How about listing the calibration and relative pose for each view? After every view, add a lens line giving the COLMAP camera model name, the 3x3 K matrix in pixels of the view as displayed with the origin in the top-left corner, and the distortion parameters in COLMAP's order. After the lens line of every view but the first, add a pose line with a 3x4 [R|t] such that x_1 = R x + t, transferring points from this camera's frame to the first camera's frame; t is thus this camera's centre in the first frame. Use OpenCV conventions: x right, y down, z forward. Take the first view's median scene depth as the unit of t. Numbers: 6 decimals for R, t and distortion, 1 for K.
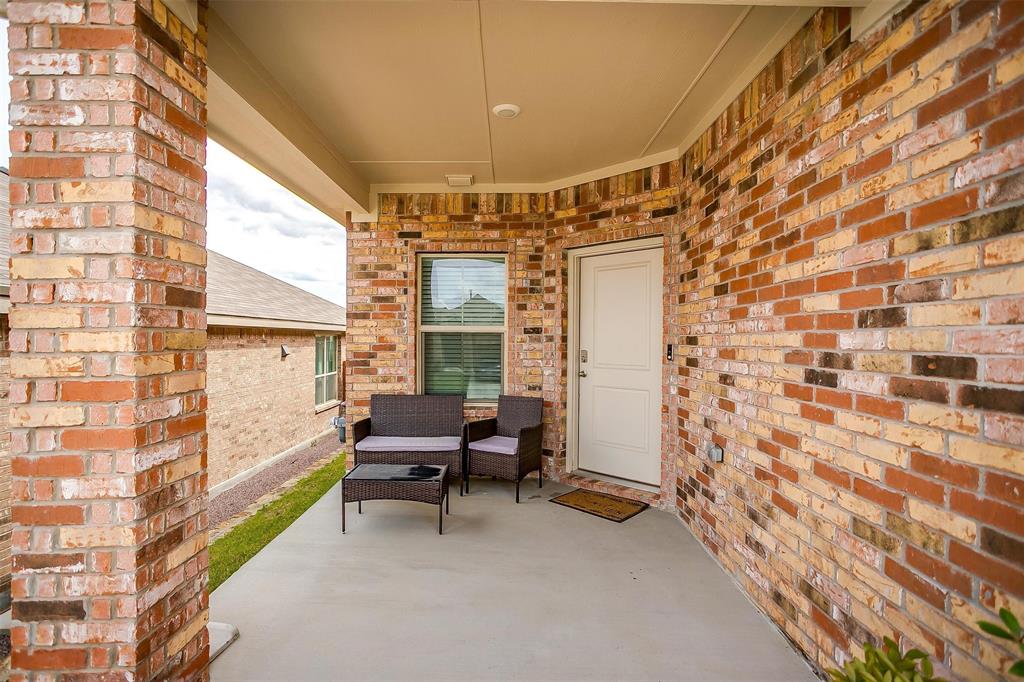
lens RADIAL K [[499.0, 0, 514.5], [0, 499.0, 340.3], [0, 0, 1]] dist [0.001278, 0.000336]
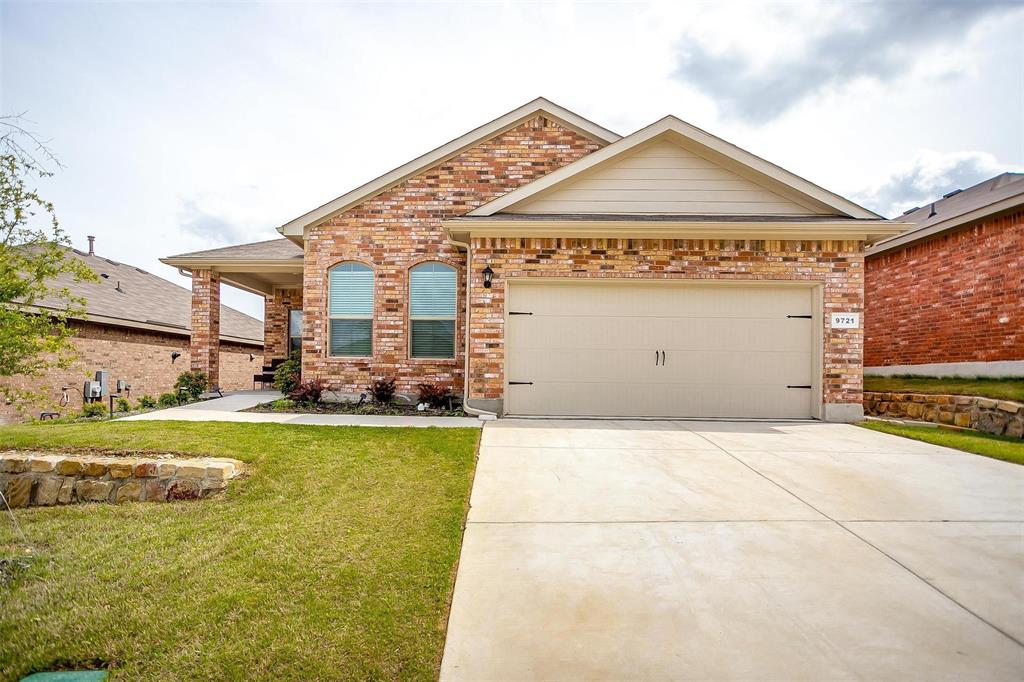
lens RADIAL K [[499.0, 0, 490.0], [0, 499.0, 372.2], [0, 0, 1]] dist [0.001278, 0.000336]
pose [[0.999631, 0.007687, -0.026038, 2.943030], [-0.008015, 0.999890, -0.012509, 0.596111], [0.025939, 0.012713, 0.999583, -5.177041]]
